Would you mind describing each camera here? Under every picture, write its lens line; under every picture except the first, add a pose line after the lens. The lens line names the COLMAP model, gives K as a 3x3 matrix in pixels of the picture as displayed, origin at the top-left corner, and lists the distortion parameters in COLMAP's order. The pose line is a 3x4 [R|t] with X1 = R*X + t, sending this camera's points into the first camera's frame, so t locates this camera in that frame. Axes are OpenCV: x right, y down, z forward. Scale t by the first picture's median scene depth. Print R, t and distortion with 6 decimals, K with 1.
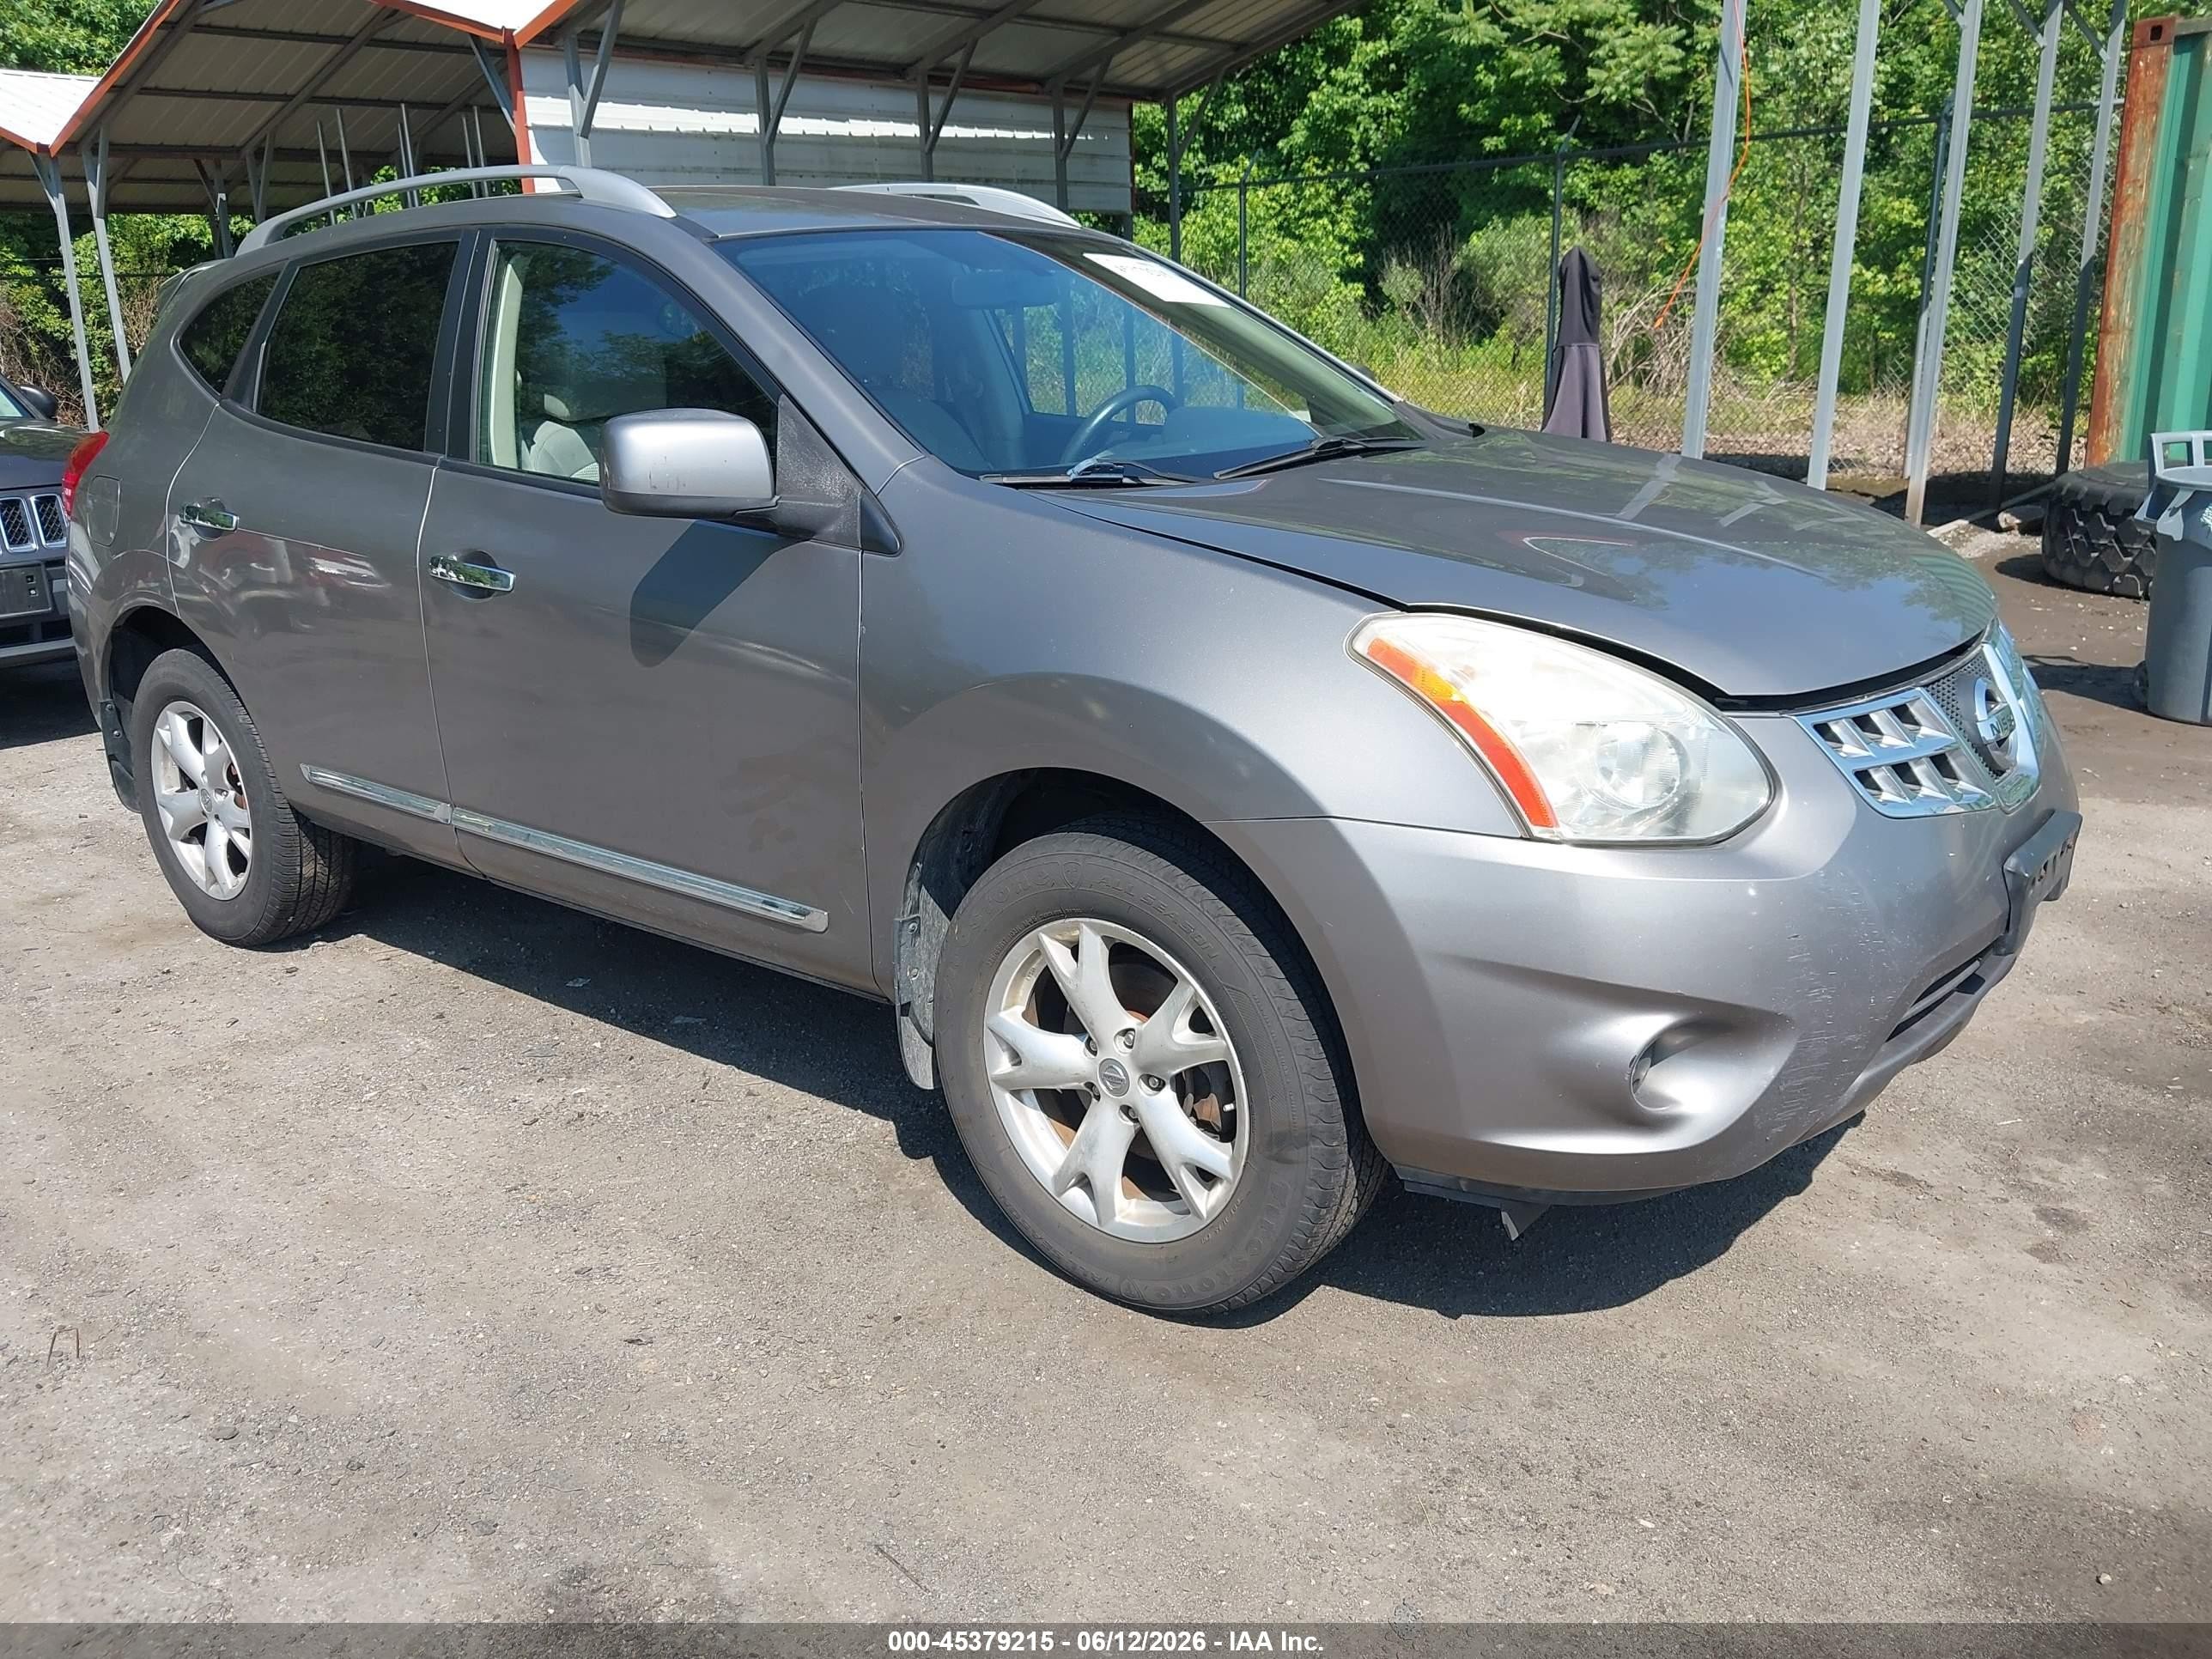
lens RADIAL K [[1864.8, 0, 1106.0], [0, 1864.8, 829.5], [0, 0, 1]] dist [-0.005973, -0.004022]
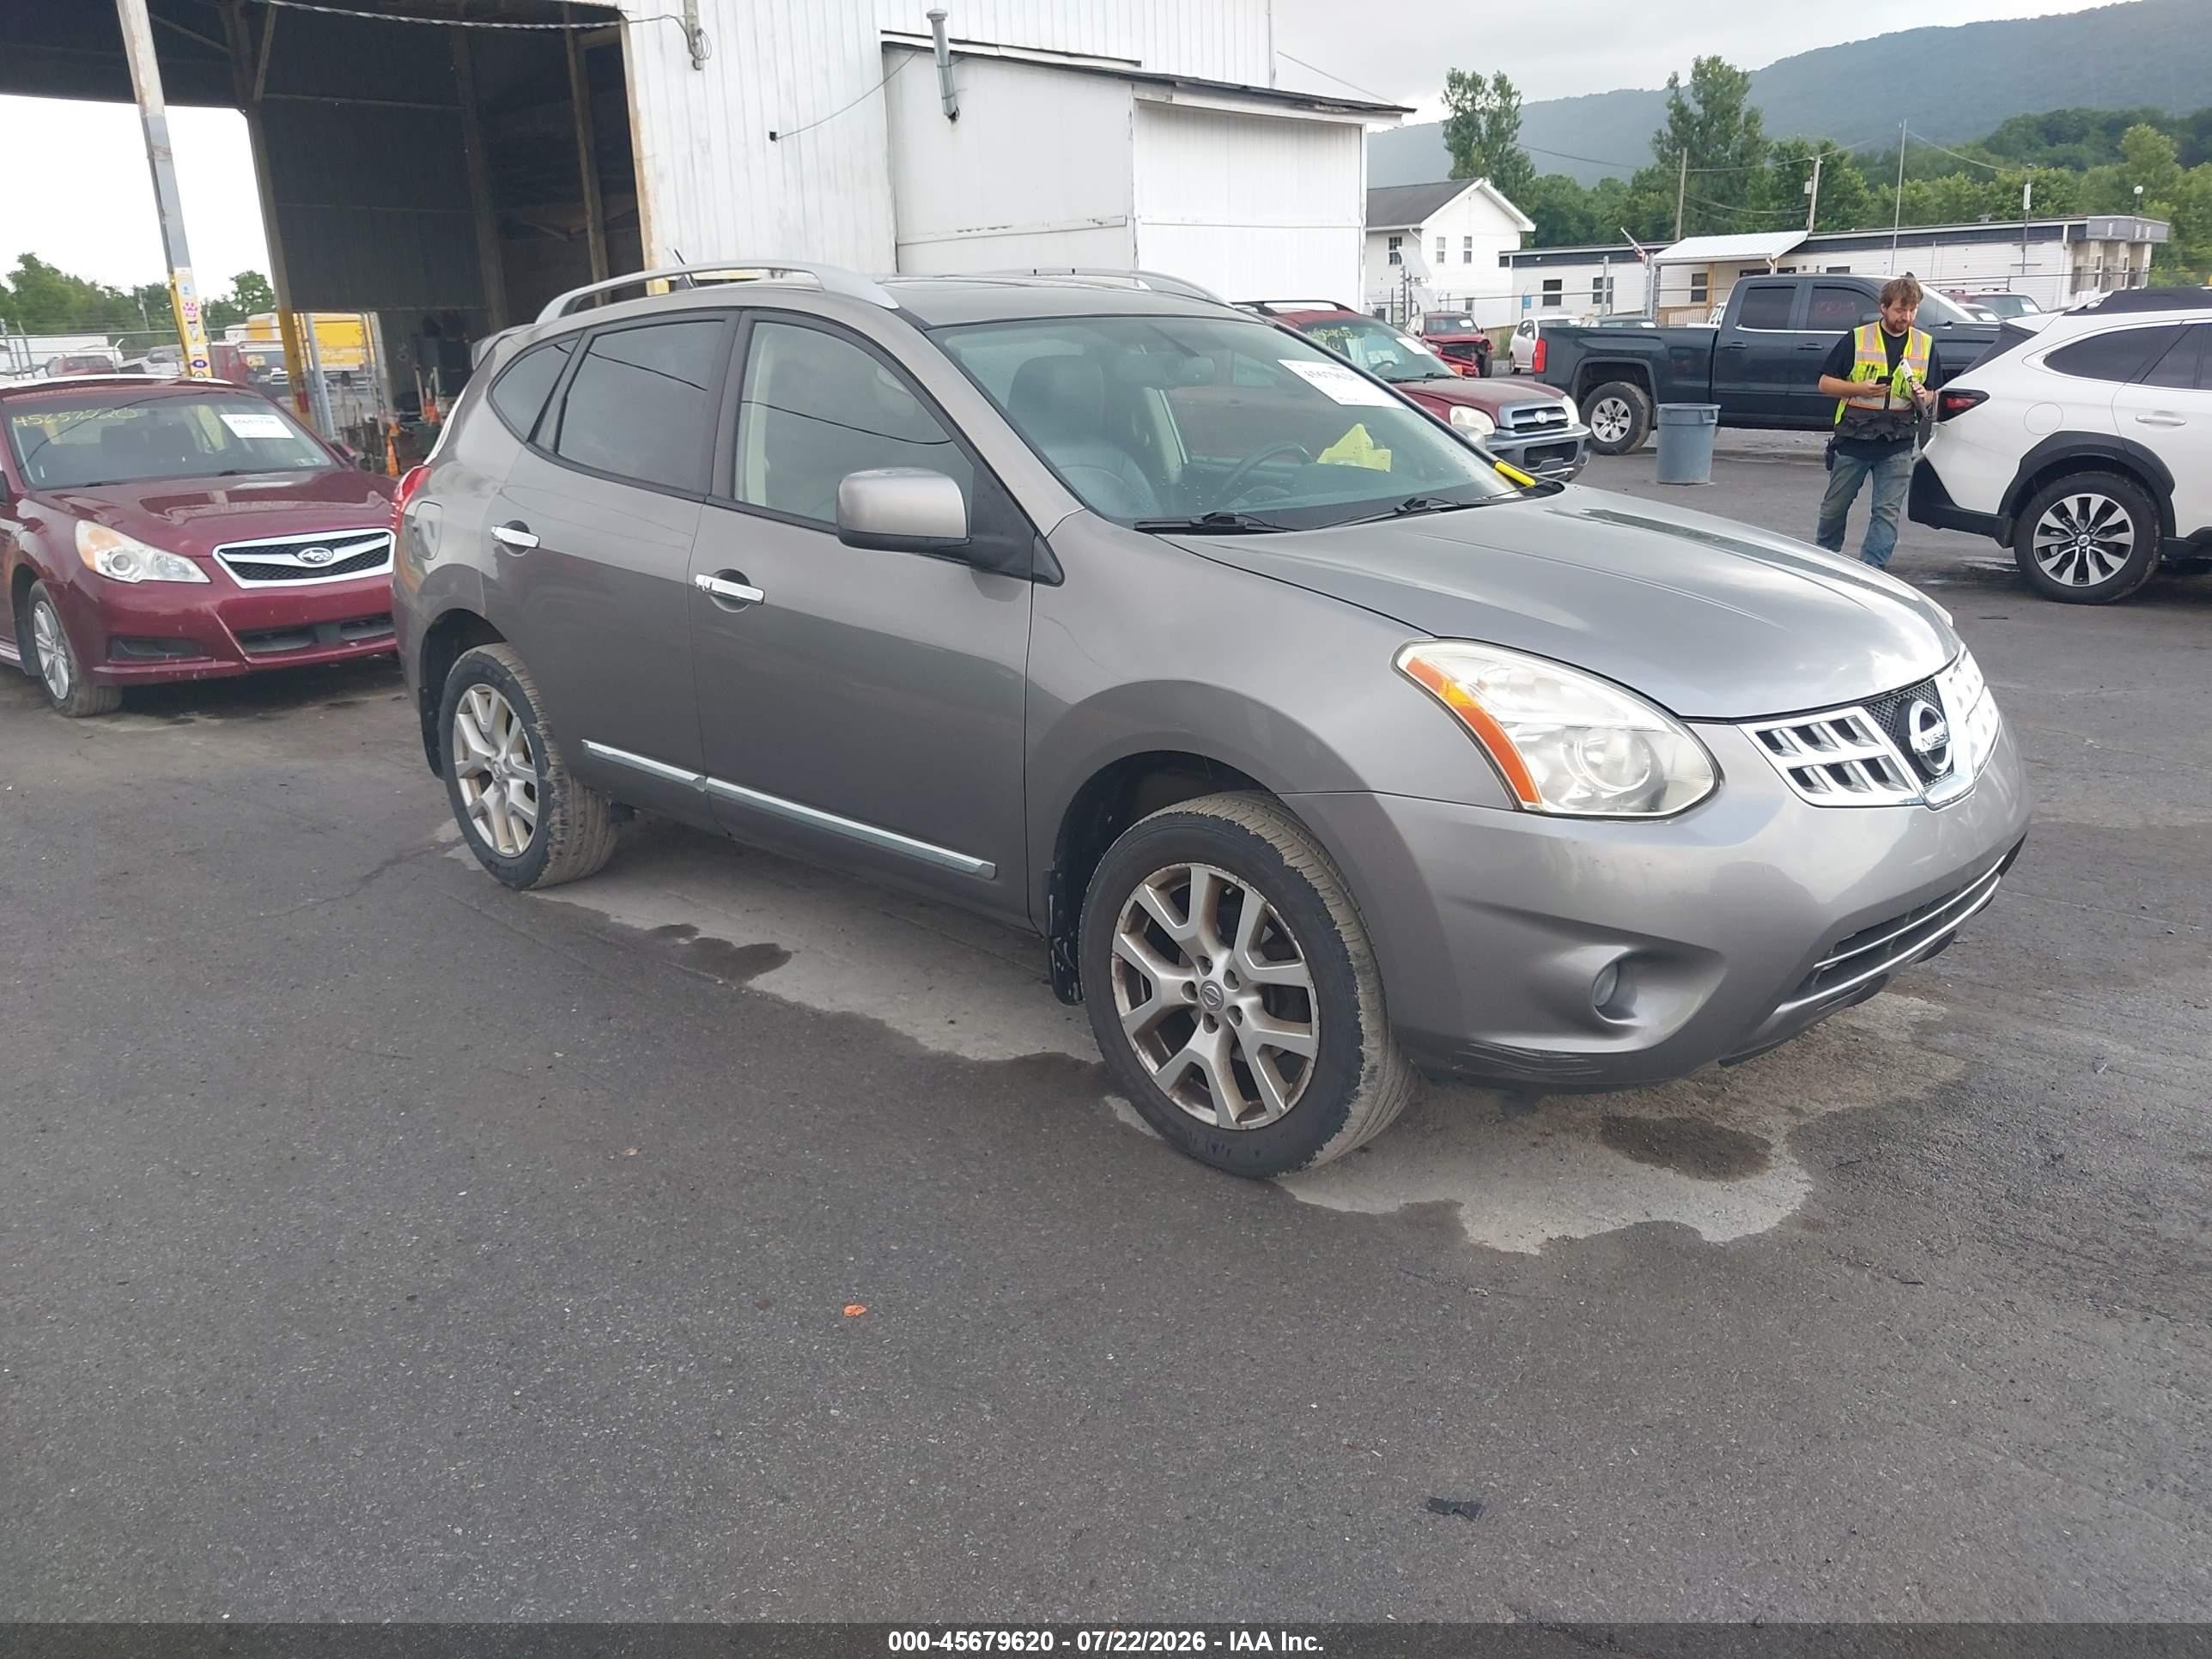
lens RADIAL K [[1864.8, 0, 1106.0], [0, 1864.8, 829.5], [0, 0, 1]] dist [-0.005973, -0.004022]
pose [[0.995832, 0.029265, -0.086385, 0.046585], [-0.030560, 0.999439, -0.013713, 0.043819], [0.085935, 0.016295, 0.996167, -0.331289]]
